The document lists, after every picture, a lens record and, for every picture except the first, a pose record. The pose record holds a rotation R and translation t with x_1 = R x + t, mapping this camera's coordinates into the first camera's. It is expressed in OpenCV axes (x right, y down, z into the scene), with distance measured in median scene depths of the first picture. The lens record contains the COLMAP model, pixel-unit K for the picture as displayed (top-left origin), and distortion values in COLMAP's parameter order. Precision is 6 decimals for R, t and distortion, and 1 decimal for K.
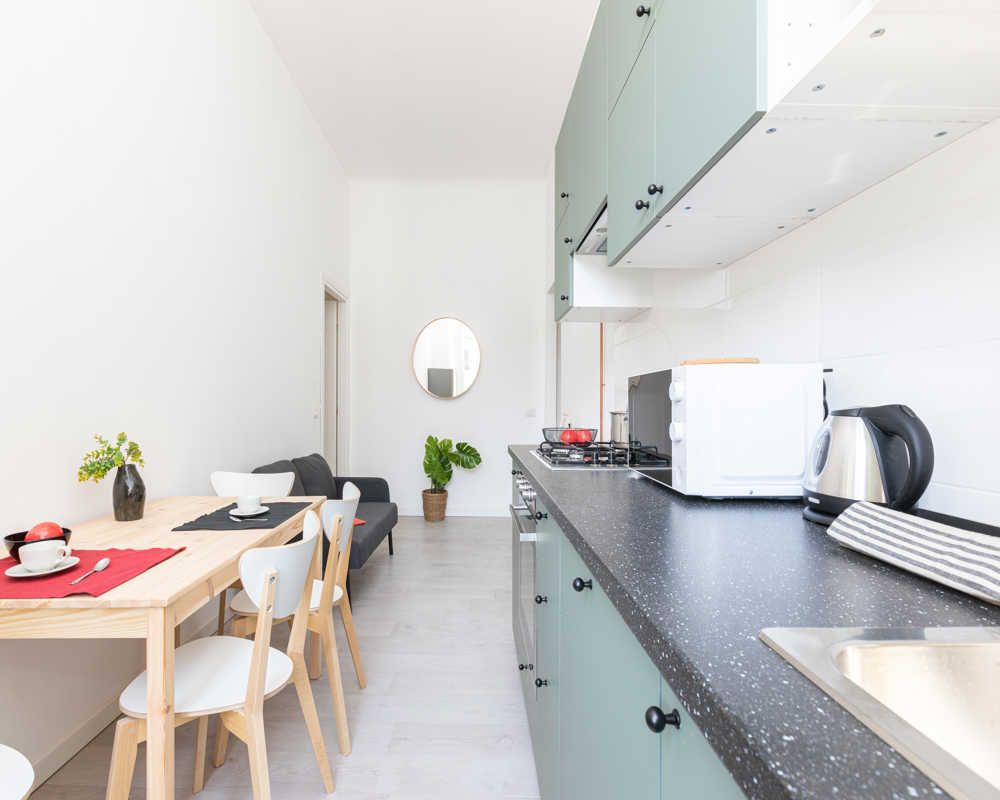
lens RADIAL K [[457.1, 0, 486.0], [0, 457.1, 410.1], [0, 0, 1]] dist [-0.000568, -0.000008]
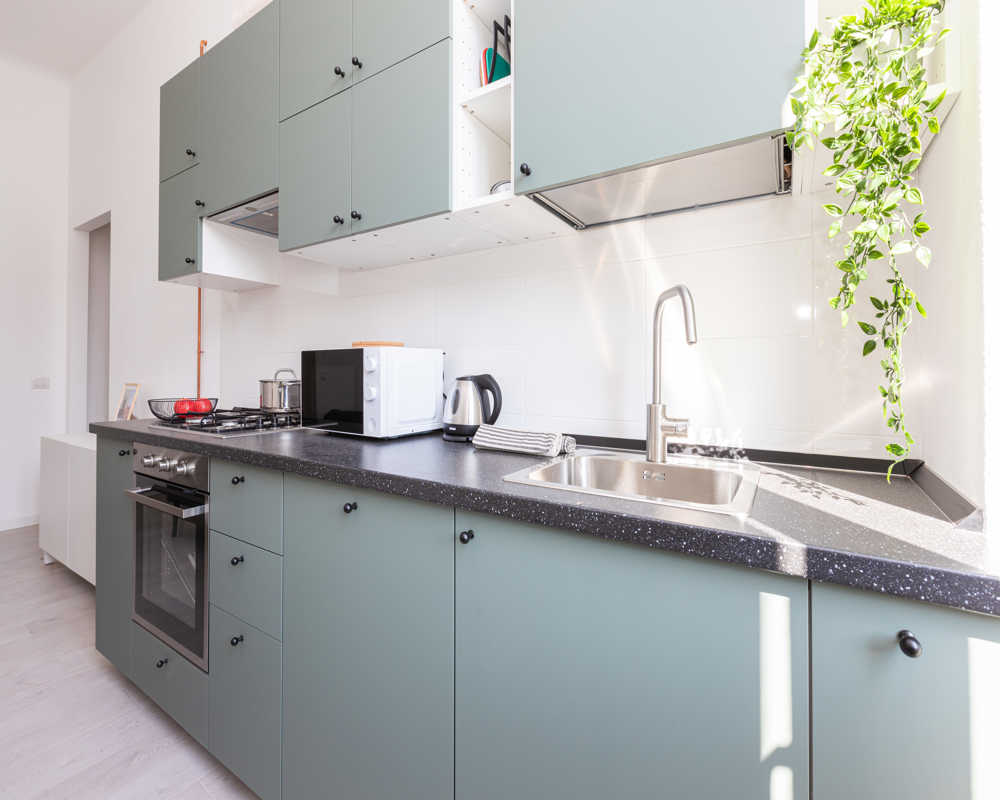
lens RADIAL K [[459.3, 0, 482.1], [0, 459.3, 377.1], [0, 0, 1]] dist [0.001114, 0.000059]
pose [[0.573811, -0.008493, 0.818943, -0.271062], [0.008709, 0.999953, 0.004268, -0.002949], [-0.818941, 0.004683, 0.573858, -0.043506]]
